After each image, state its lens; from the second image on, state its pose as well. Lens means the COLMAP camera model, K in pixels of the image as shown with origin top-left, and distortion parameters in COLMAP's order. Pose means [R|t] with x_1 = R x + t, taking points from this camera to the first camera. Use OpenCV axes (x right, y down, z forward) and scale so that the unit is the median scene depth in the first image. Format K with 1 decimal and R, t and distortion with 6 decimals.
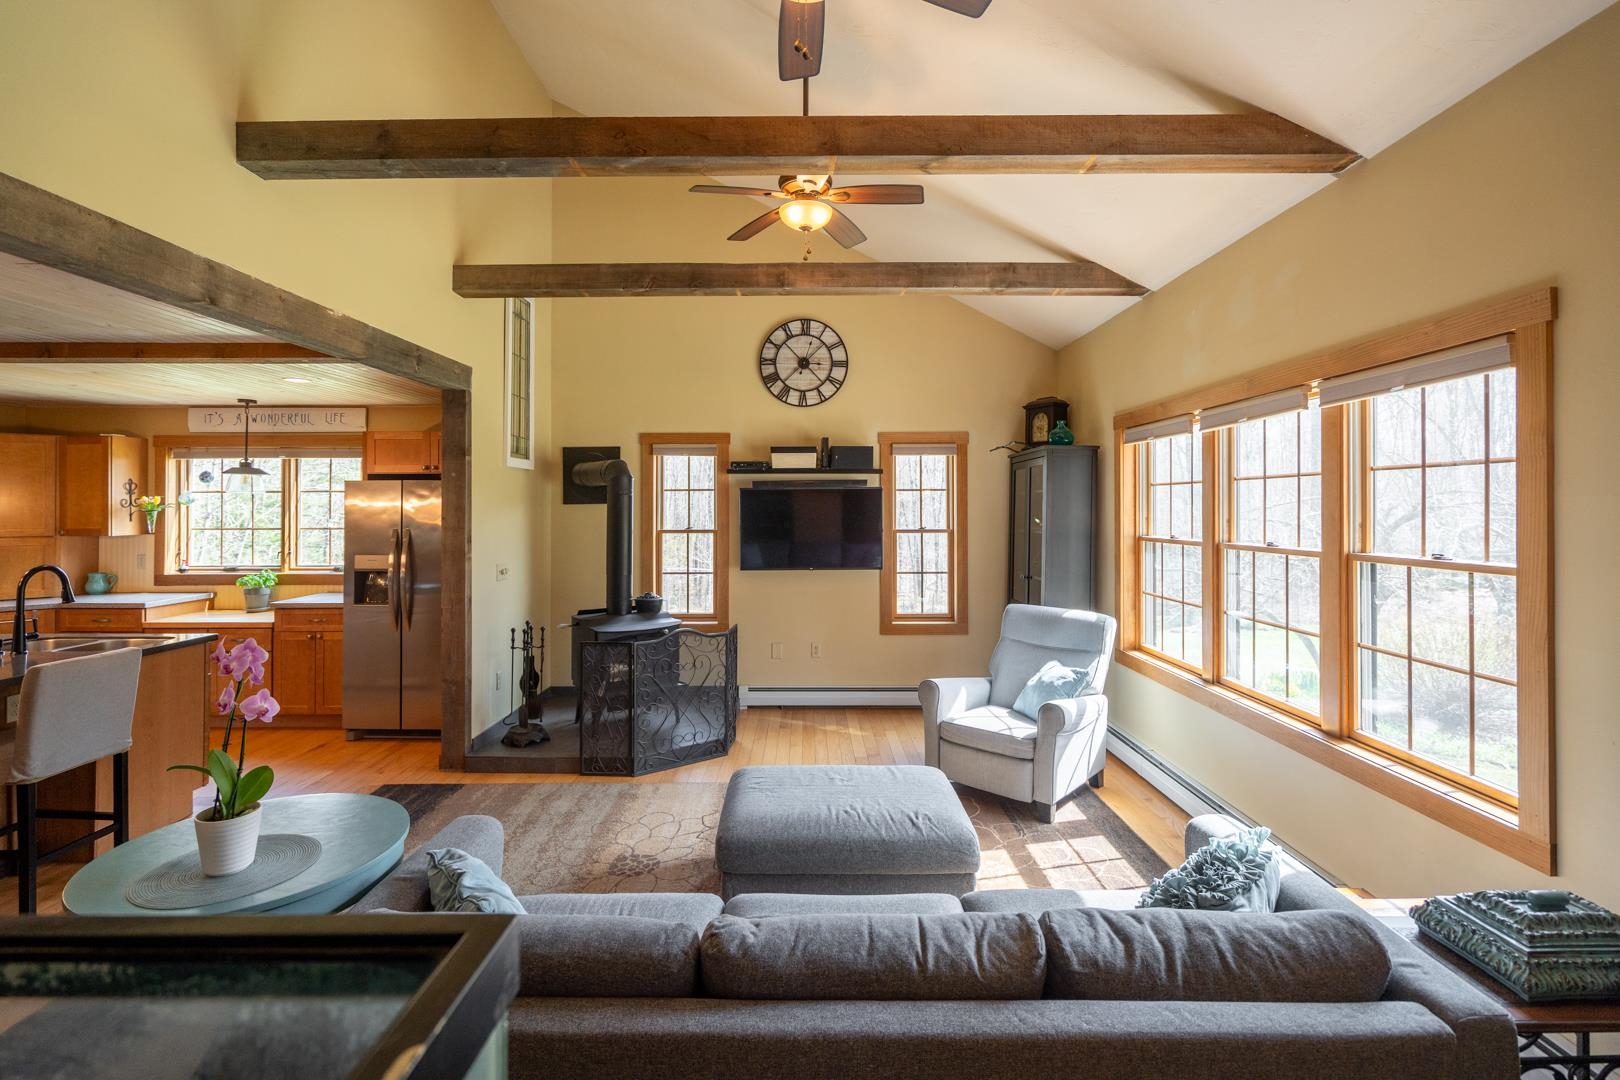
lens RADIAL K [[742.1, 0, 798.8], [0, 742.1, 498.3], [0, 0, 1]] dist [-0.001464, 0.000653]
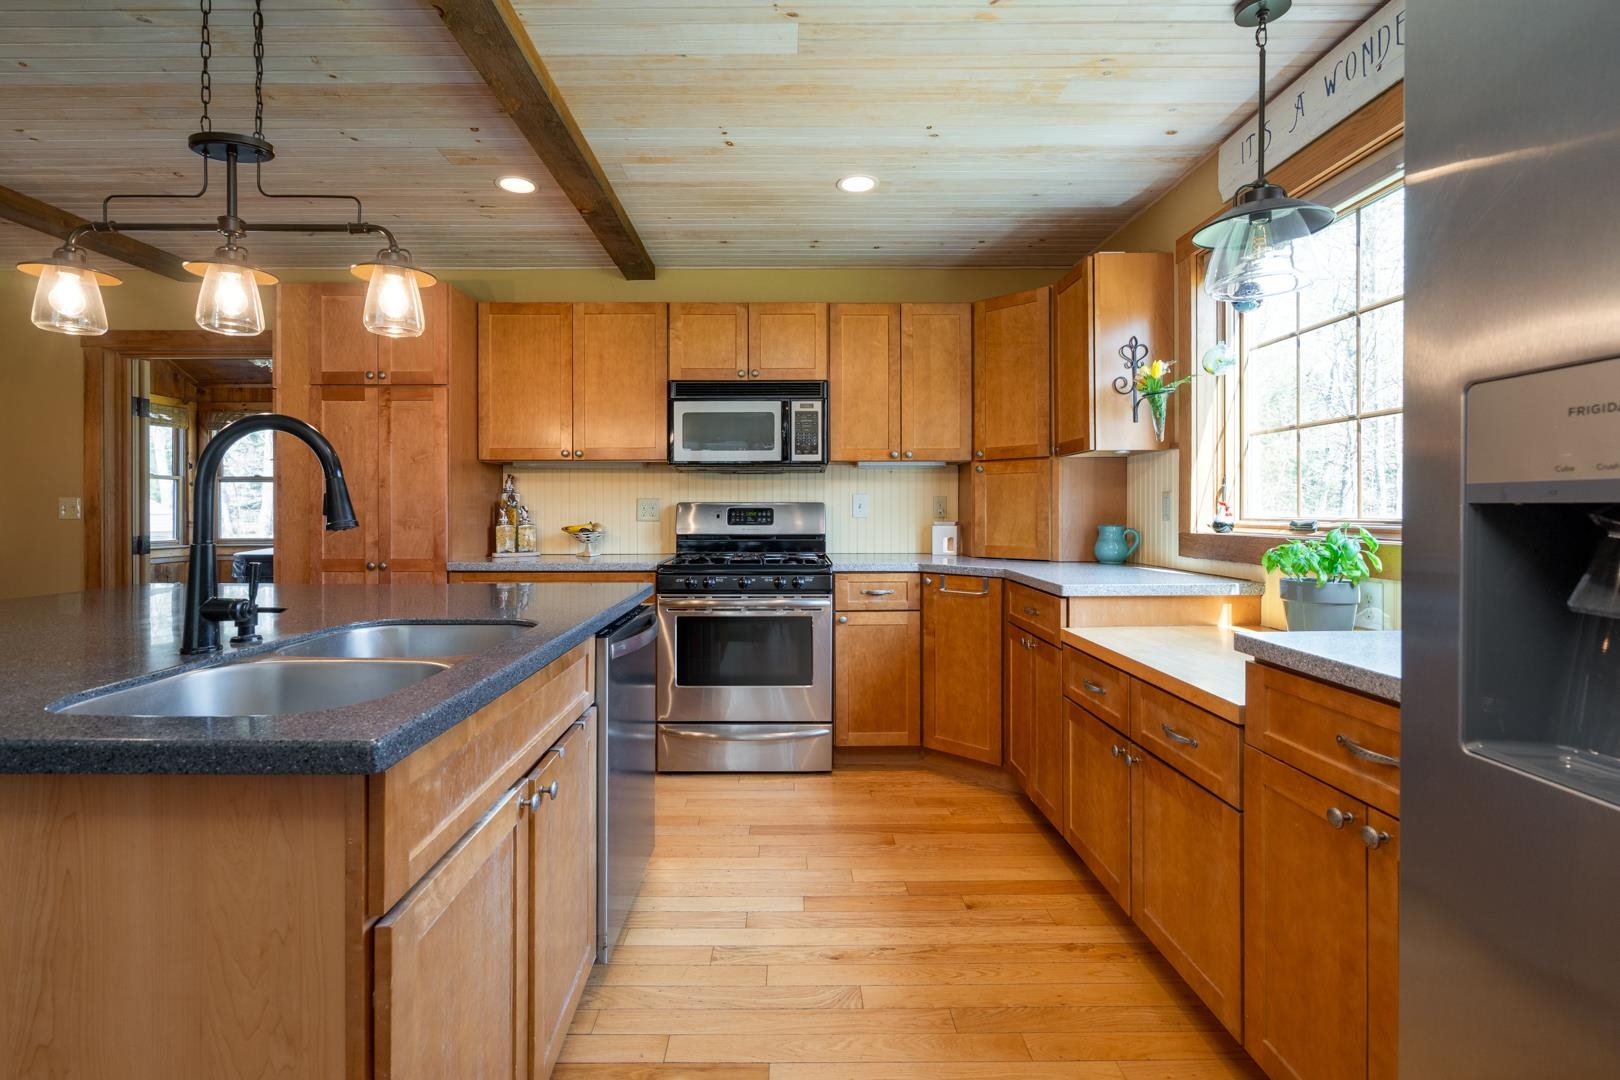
lens RADIAL K [[742.1, 0, 769.3], [0, 742.1, 511.4], [0, 0, 1]] dist [-0.001464, 0.000653]
pose [[-0.012746, 0.005104, -0.999906, -0.394995], [0.016082, 0.999859, 0.004898, 0.083364], [0.999789, -0.016018, -0.012827, 0.751766]]
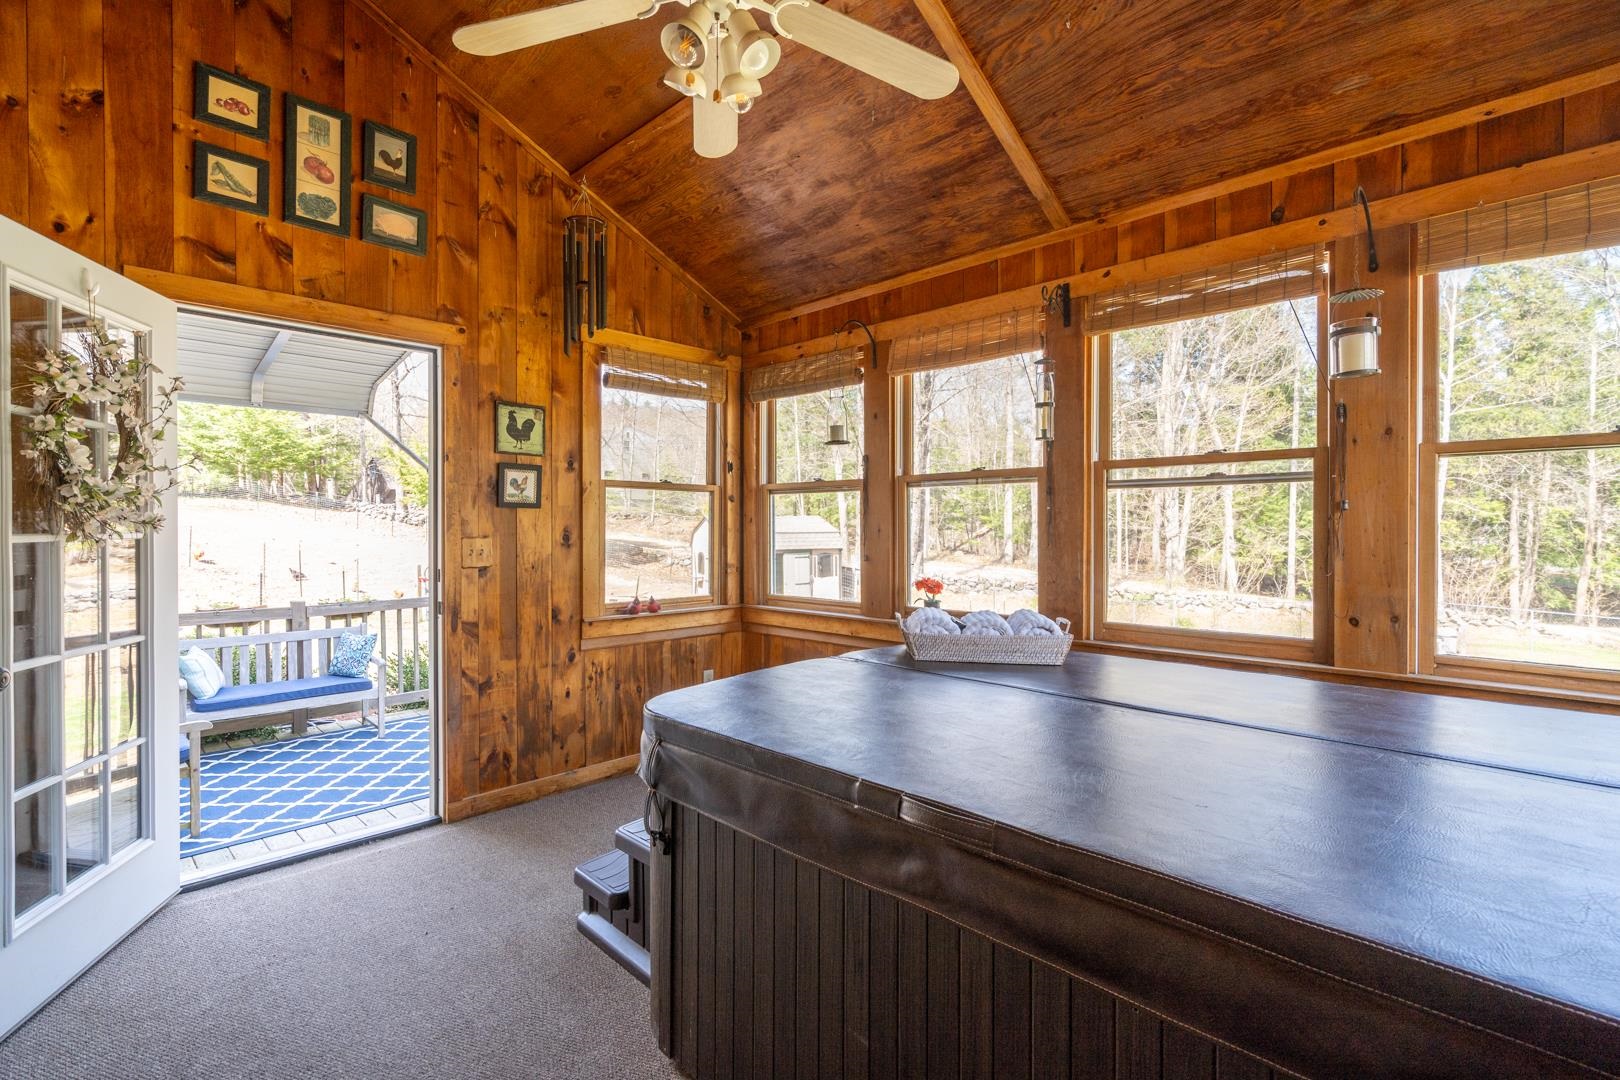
lens RADIAL K [[742.1, 0, 810.6], [0, 742.1, 530.1], [0, 0, 1]] dist [-0.001464, 0.000653]
pose [[-0.699959, 0.002777, -0.714178, -1.221480], [0.013656, 0.999862, -0.009496, 0.064812], [0.714053, -0.016400, -0.699900, 0.292632]]
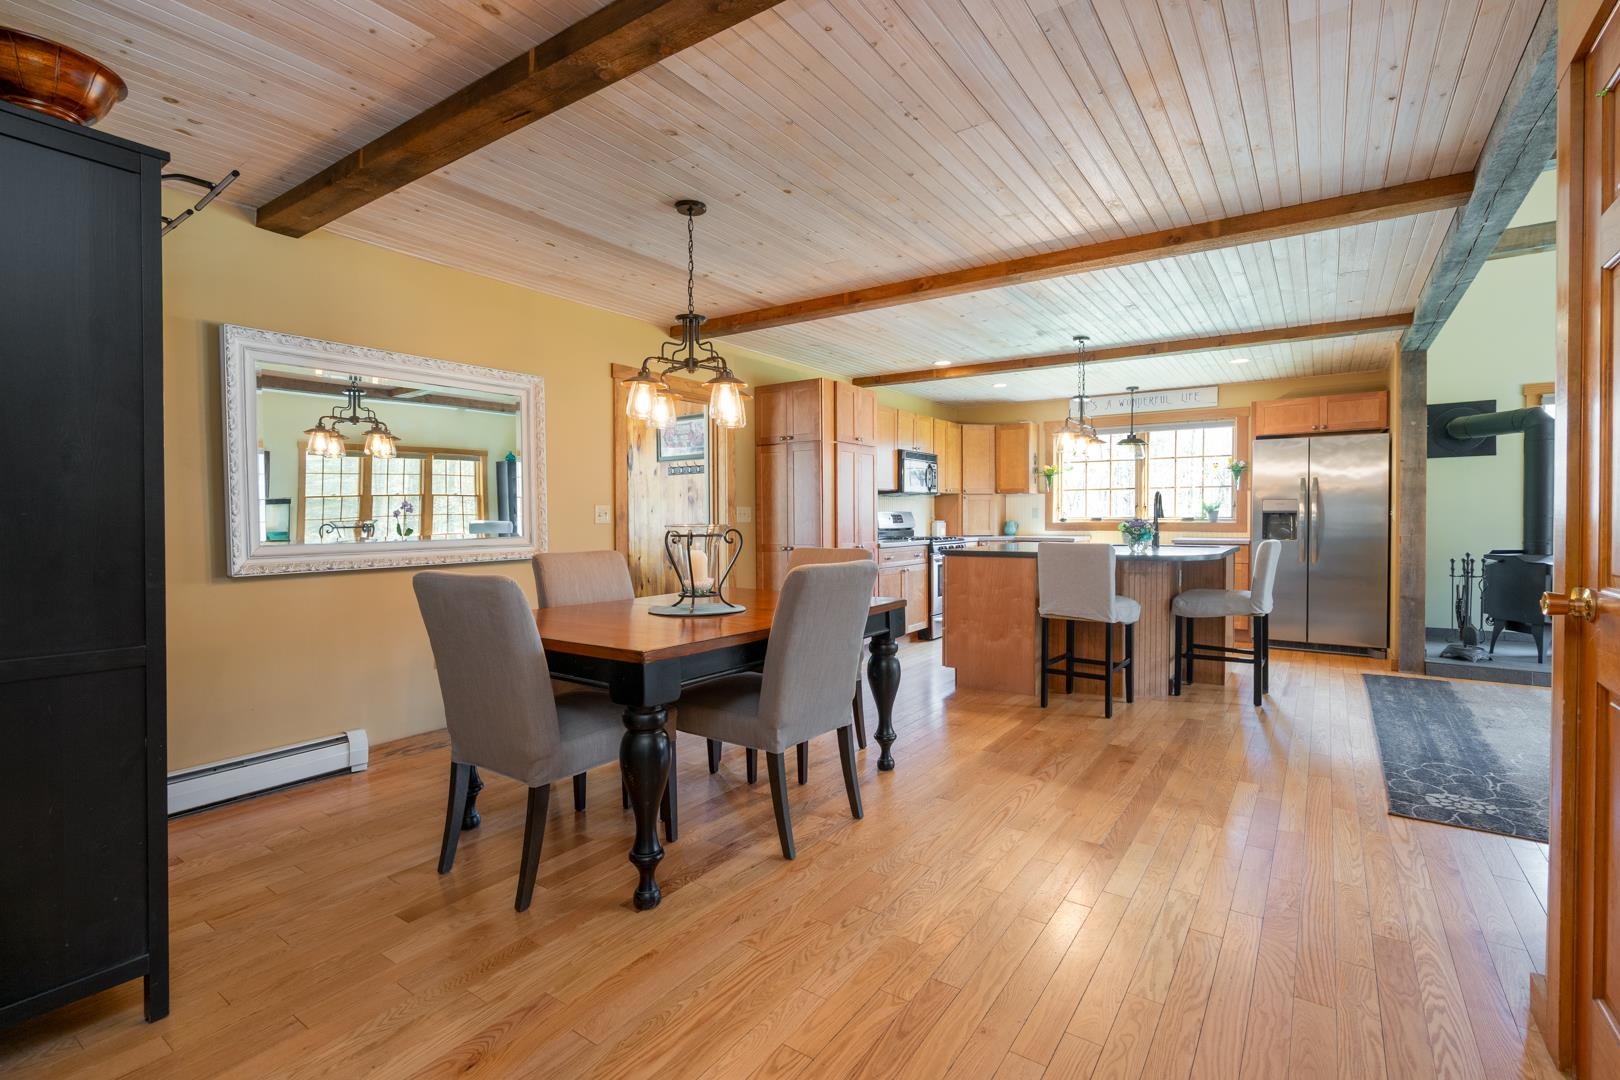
lens RADIAL K [[742.1, 0, 820.6], [0, 742.1, 532.8], [0, 0, 1]] dist [-0.001464, 0.000653]
pose [[0.831799, 0.010682, -0.554973, -0.454124], [0.011195, 0.999289, 0.036012, 0.067637], [0.554963, -0.036168, 0.831088, -0.385883]]
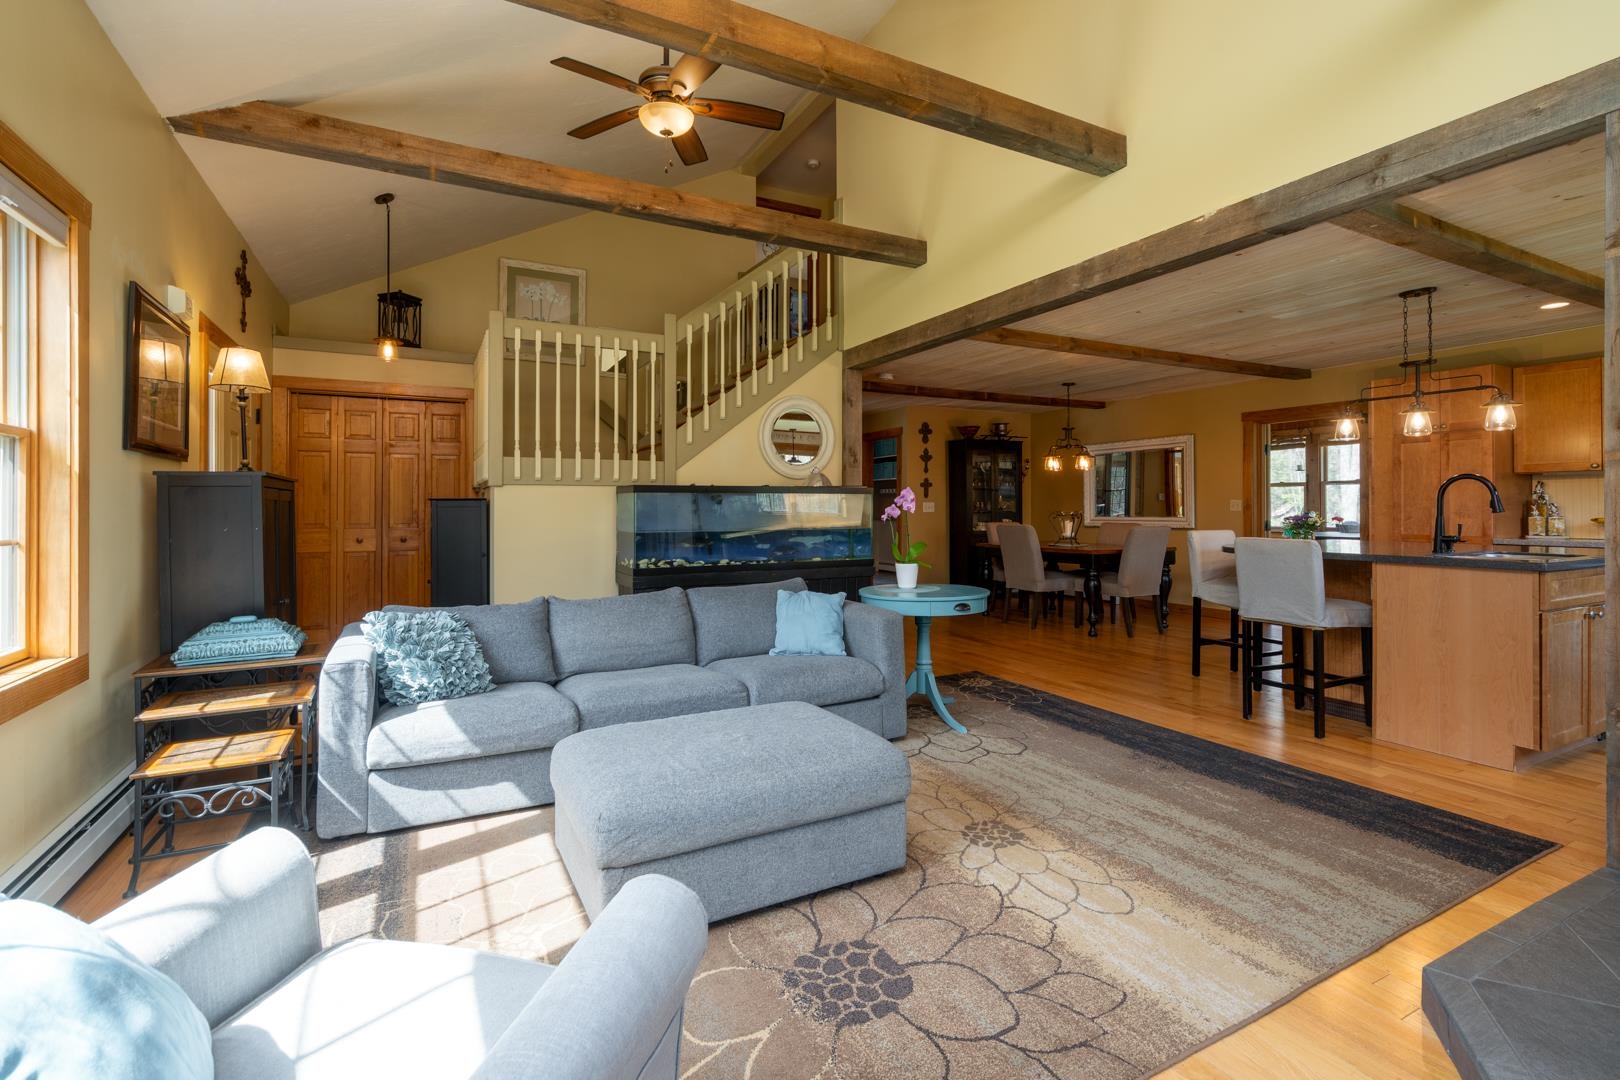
lens RADIAL K [[742.1, 0, 816.0], [0, 742.1, 504.7], [0, 0, 1]] dist [-0.001464, 0.000653]
pose [[-0.882444, 0.001205, -0.470415, 0.176909], [0.010557, 0.999796, -0.017242, 0.086121], [0.470299, -0.020182, -0.882277, 0.904371]]
